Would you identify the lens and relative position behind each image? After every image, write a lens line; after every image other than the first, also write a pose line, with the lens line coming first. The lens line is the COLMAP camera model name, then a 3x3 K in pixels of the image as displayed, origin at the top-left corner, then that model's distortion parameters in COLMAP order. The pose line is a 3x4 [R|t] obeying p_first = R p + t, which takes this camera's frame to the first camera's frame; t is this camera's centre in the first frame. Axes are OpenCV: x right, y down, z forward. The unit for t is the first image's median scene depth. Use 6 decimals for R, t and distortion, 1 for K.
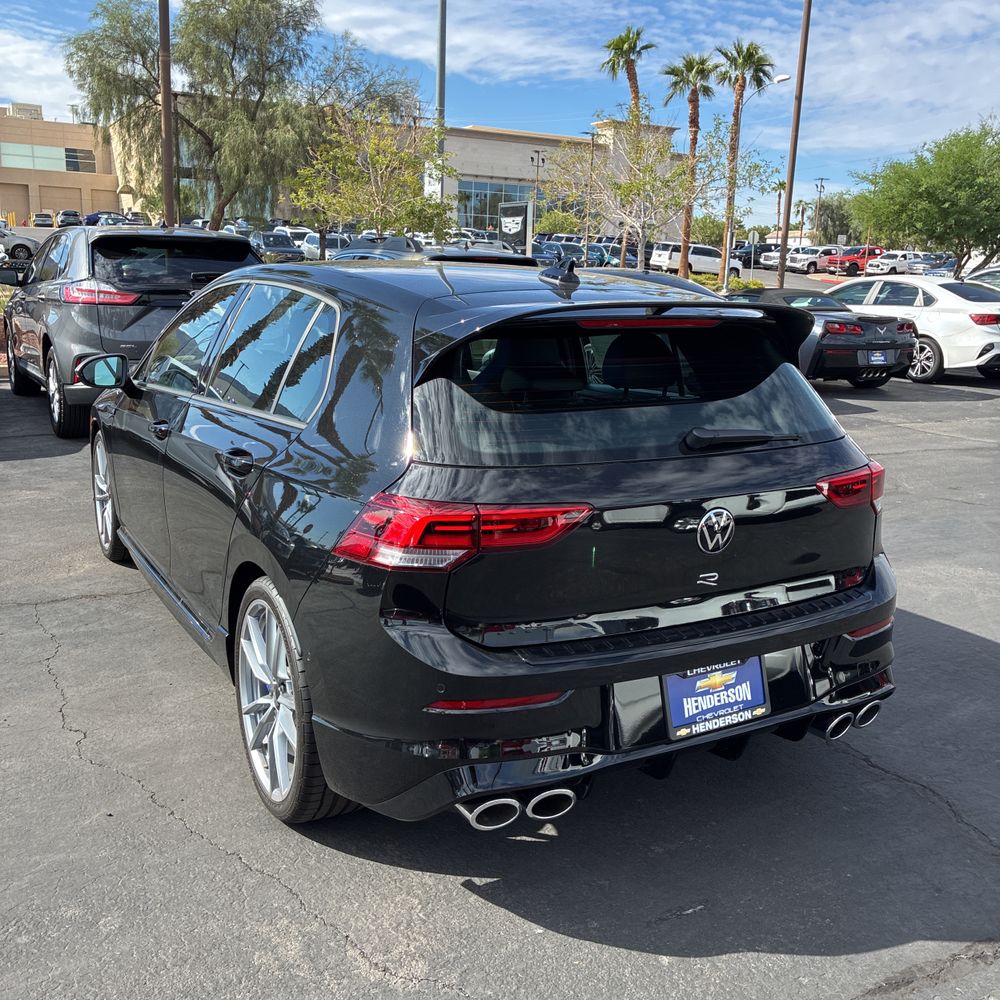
lens RADIAL K [[980.8, 0, 502.1], [0, 980.8, 506.4], [0, 0, 1]] dist [0.000116, 0.018952]
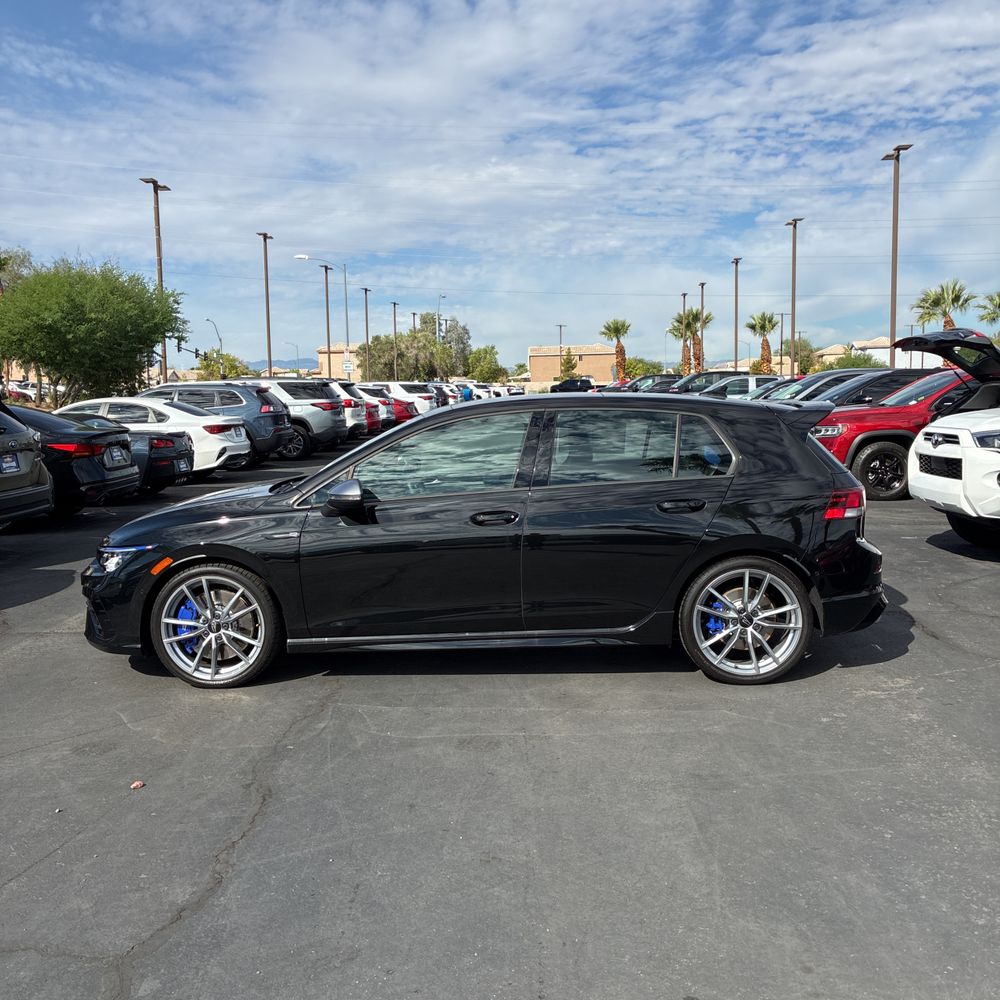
lens RADIAL K [[988.3, 0, 510.3], [0, 988.3, 499.7], [0, 0, 1]] dist [0.007996, 0.005746]
pose [[0.520609, -0.117324, 0.845696, -2.229656], [0.221631, 0.975130, -0.001155, -0.136070], [-0.824528, 0.188033, 0.533664, 0.369385]]
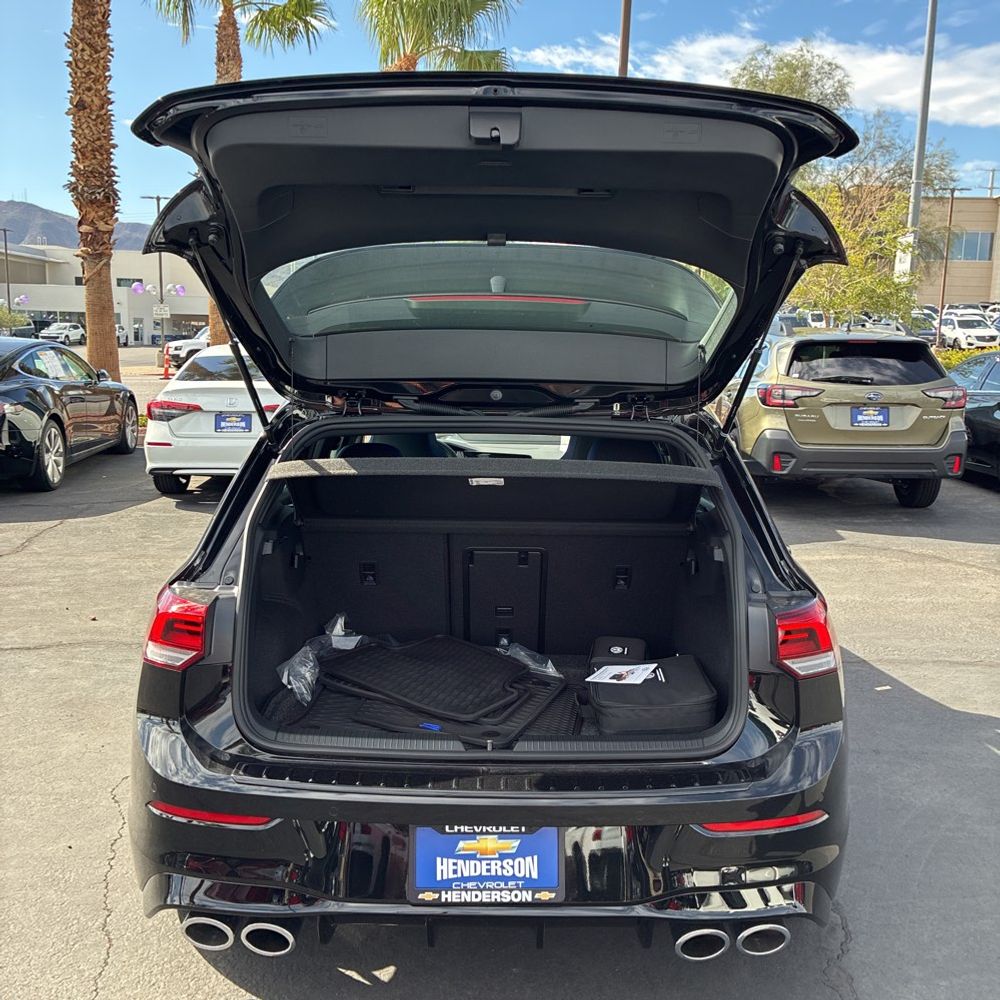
lens RADIAL K [[988.3, 0, 510.3], [0, 988.3, 499.7], [0, 0, 1]] dist [0.007996, 0.005746]
pose [[0.877502, 0.059308, -0.475892, 0.620582], [-0.100905, 0.992943, -0.062315, -0.068736], [0.468838, 0.102701, 0.877293, 0.220373]]
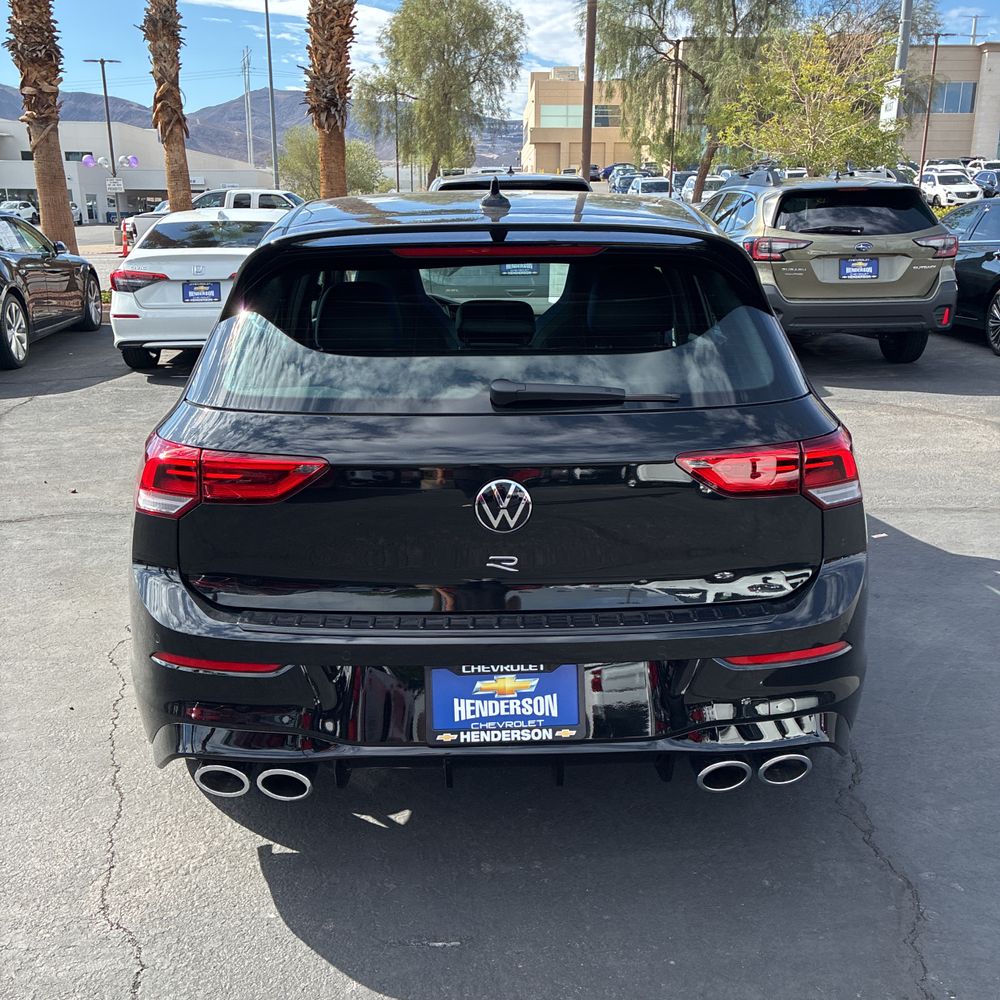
lens RADIAL K [[988.9, 0, 500.0], [0, 988.9, 500.0], [0, 0, 1]] dist [0.010912, 0.005188]
pose [[0.886610, 0.093581, -0.452953, 0.572809], [-0.073720, 0.995390, 0.061351, -0.029558], [0.456606, -0.021002, 0.889421, 0.252356]]
